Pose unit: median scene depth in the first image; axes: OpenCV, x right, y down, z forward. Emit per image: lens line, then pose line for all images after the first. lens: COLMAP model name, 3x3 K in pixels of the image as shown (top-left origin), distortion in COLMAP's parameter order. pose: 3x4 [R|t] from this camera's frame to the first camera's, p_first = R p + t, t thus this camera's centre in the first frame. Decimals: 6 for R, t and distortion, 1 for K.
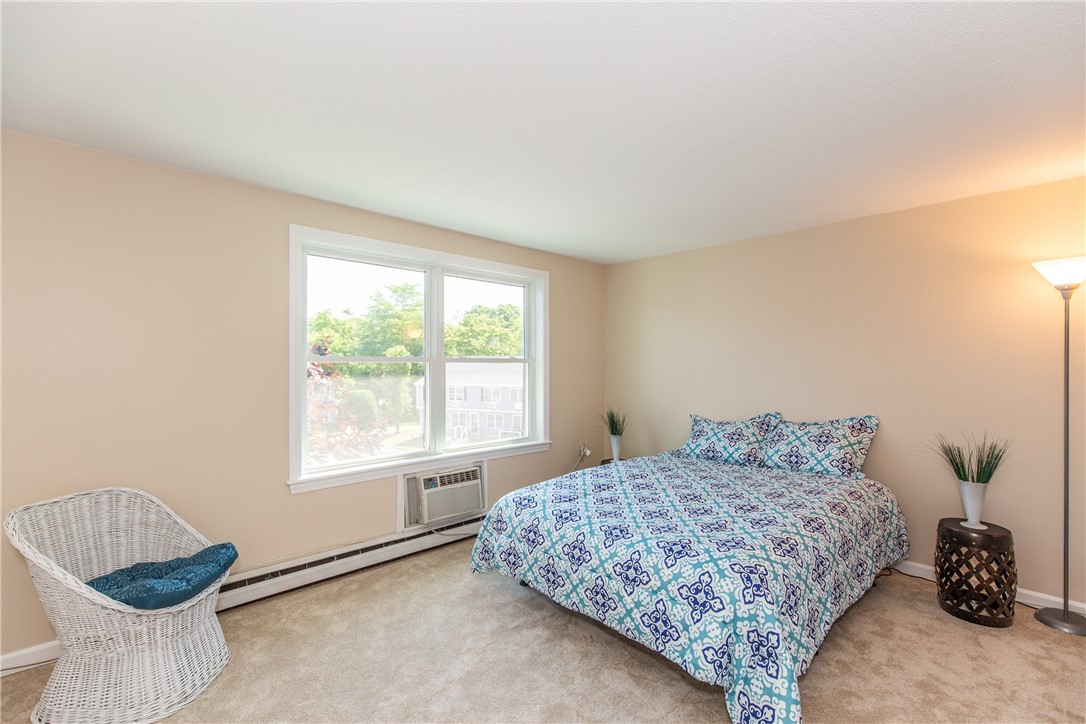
lens RADIAL K [[492.2, 0, 550.3], [0, 492.2, 359.8], [0, 0, 1]] dist [0.007351, -0.000929]
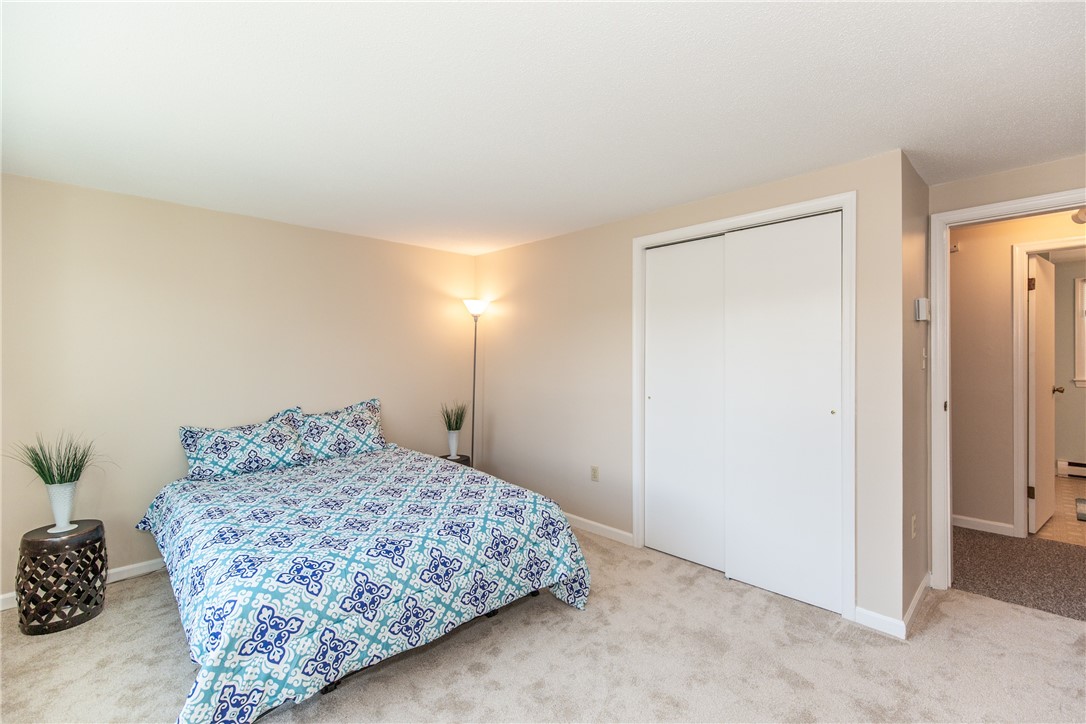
lens RADIAL K [[492.2, 0, 541.7], [0, 492.2, 356.9], [0, 0, 1]] dist [0.007351, -0.000929]
pose [[-0.017717, -0.002539, 0.999840, -0.703374], [-0.006265, 0.999977, 0.002428, 0.001109], [-0.999823, -0.006221, -0.017733, 0.695959]]
